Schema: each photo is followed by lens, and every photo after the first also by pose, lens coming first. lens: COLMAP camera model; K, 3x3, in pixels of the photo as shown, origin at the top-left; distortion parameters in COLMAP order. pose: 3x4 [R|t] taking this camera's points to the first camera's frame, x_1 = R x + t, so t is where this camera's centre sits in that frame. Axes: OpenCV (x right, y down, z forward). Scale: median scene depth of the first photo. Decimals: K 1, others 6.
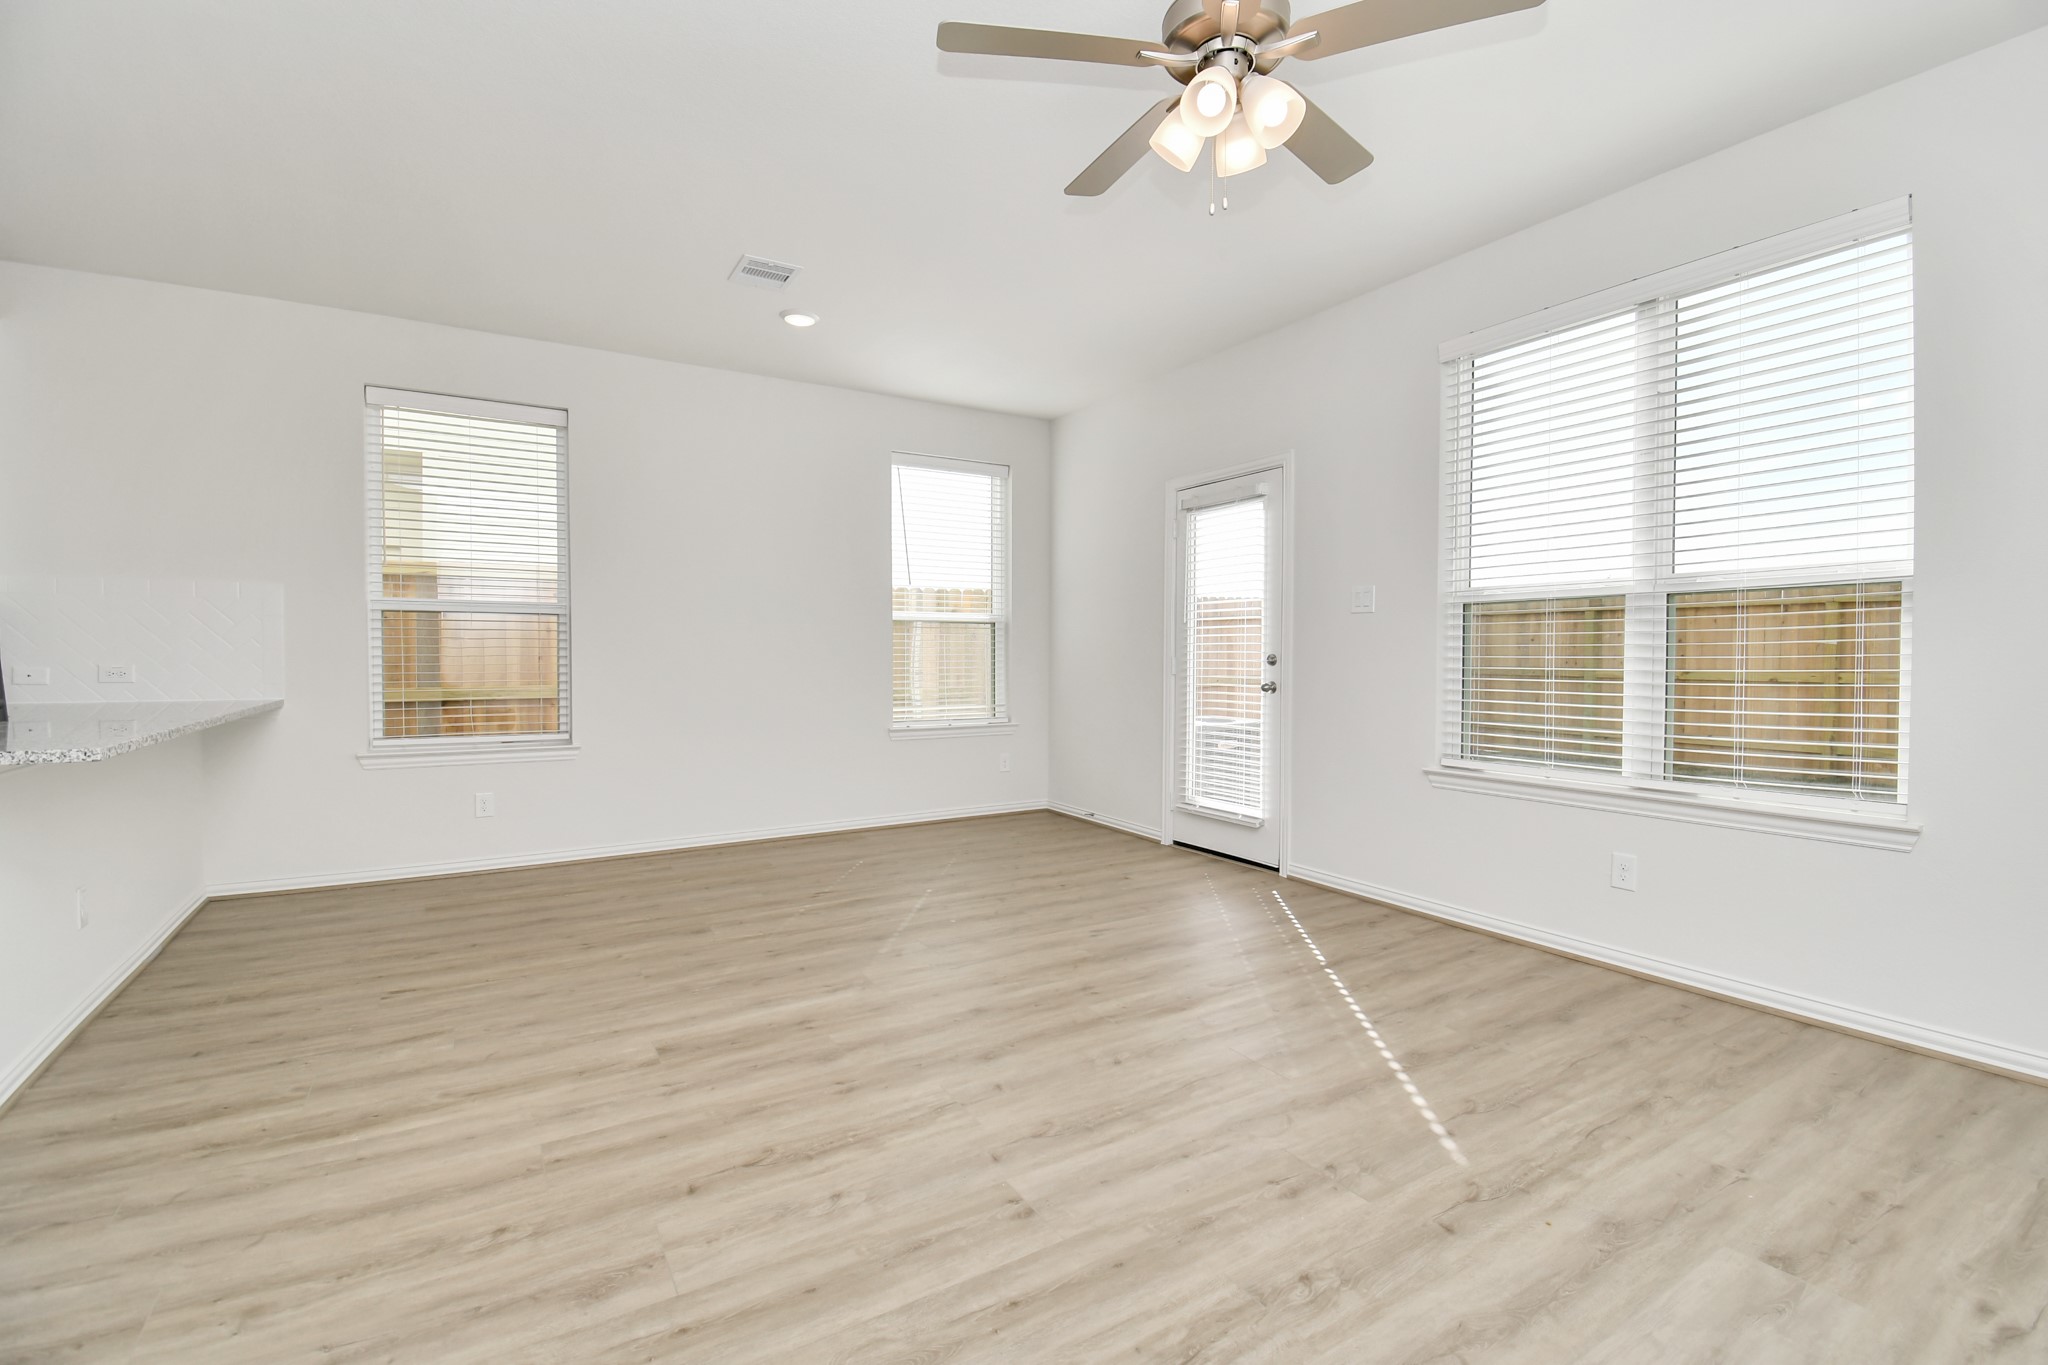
lens RADIAL K [[924.9, 0, 1017.9], [0, 924.9, 667.2], [0, 0, 1]] dist [-0.000707, -0.007998]
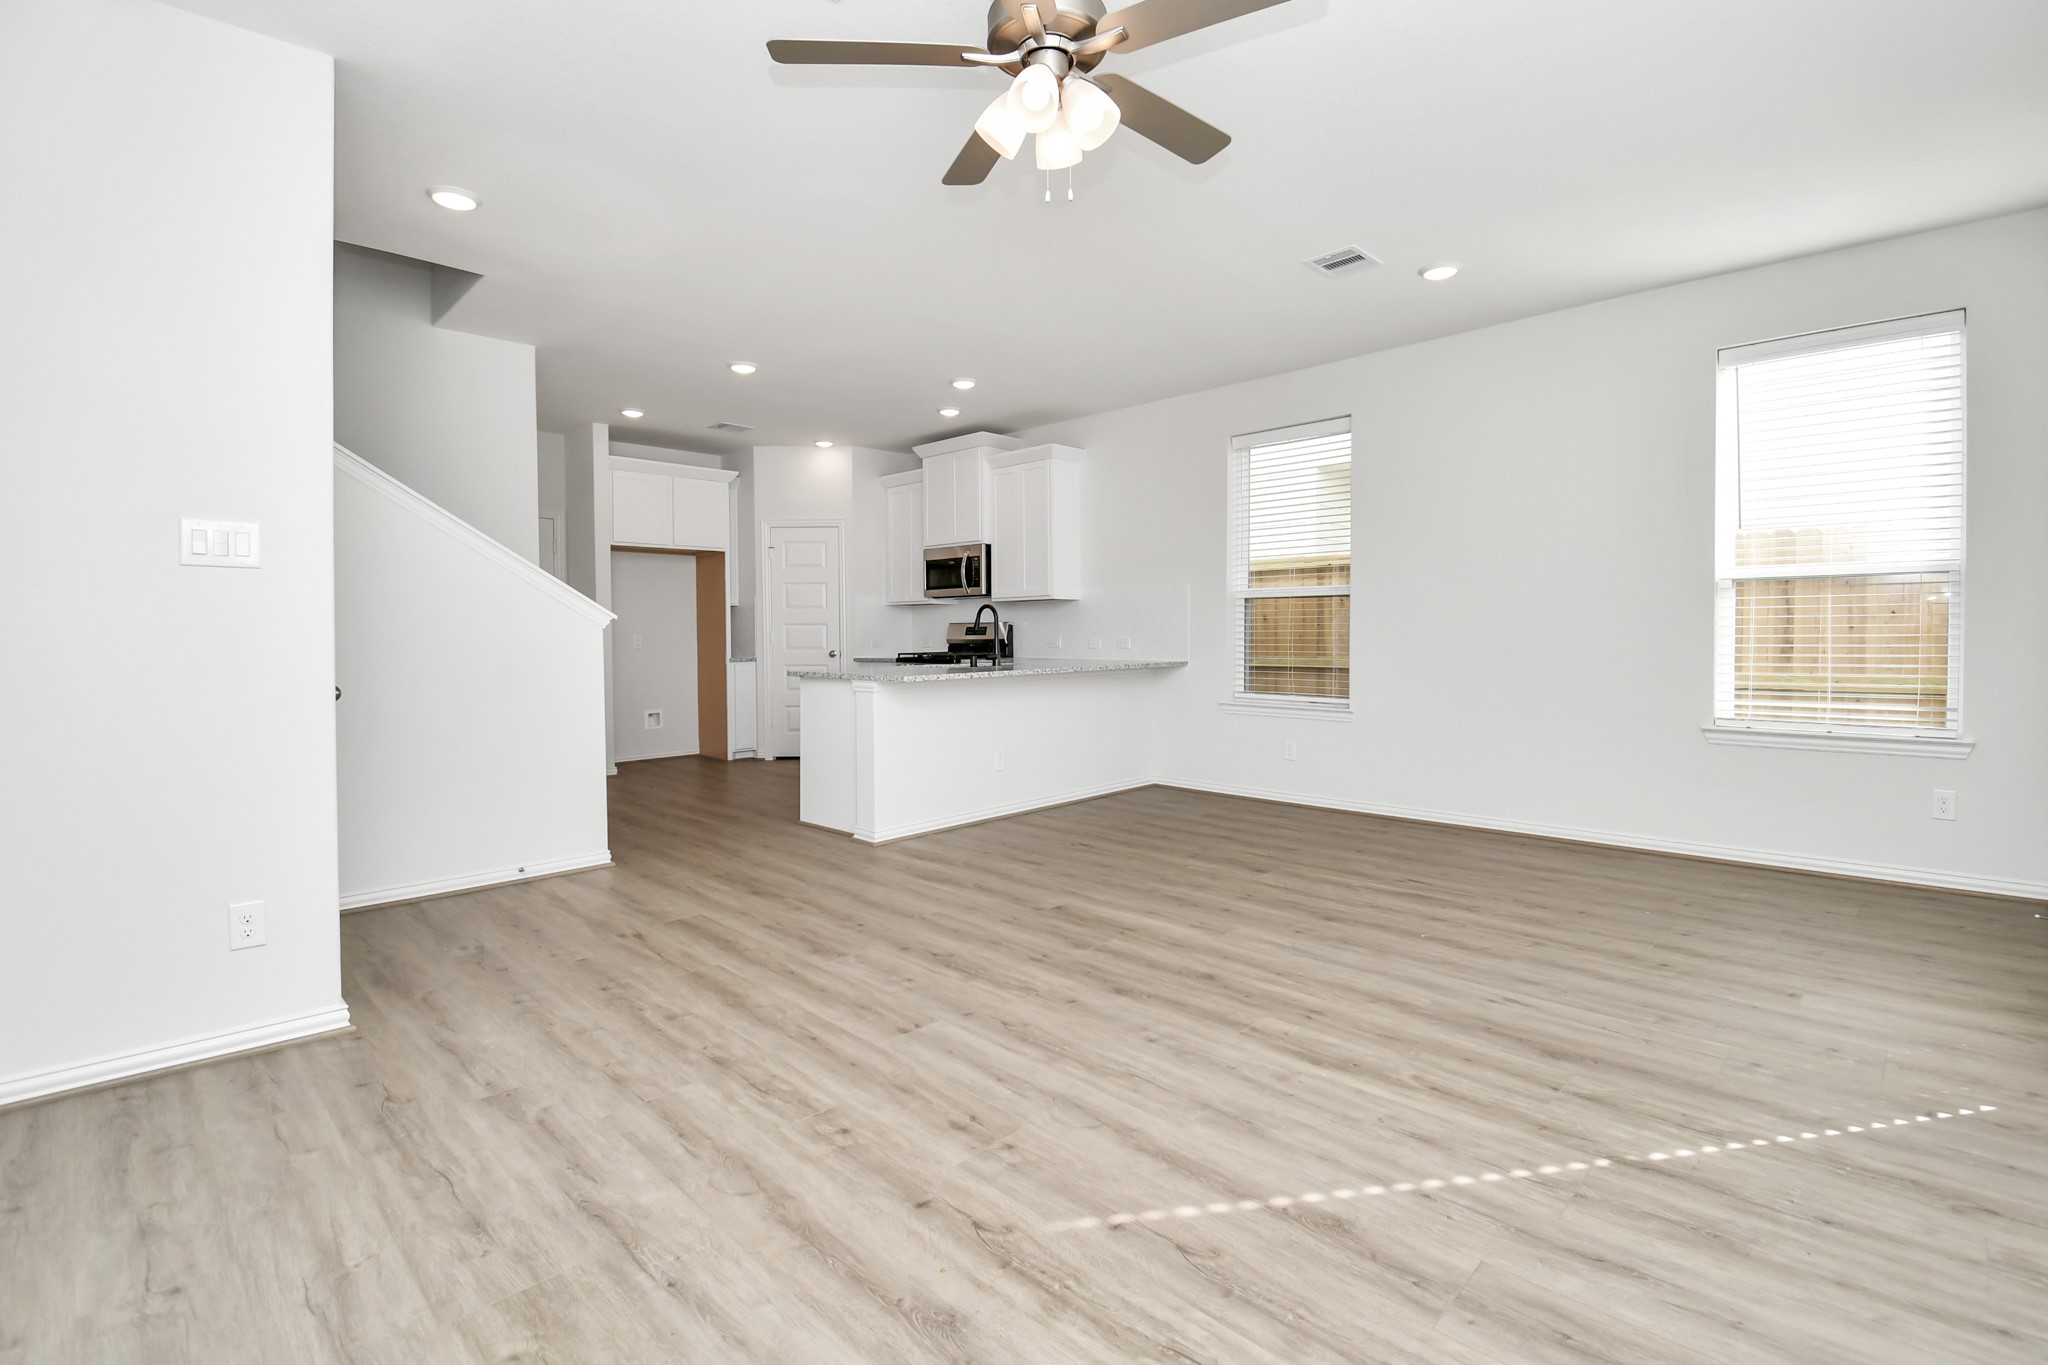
lens RADIAL K [[924.9, 0, 961.6], [0, 924.9, 644.6], [0, 0, 1]] dist [-0.000707, -0.007998]
pose [[0.196304, 0.011357, -0.980477, 1.023662], [-0.007613, 0.999920, 0.010058, -0.005714], [0.980513, 0.005490, 0.196375, 0.594570]]
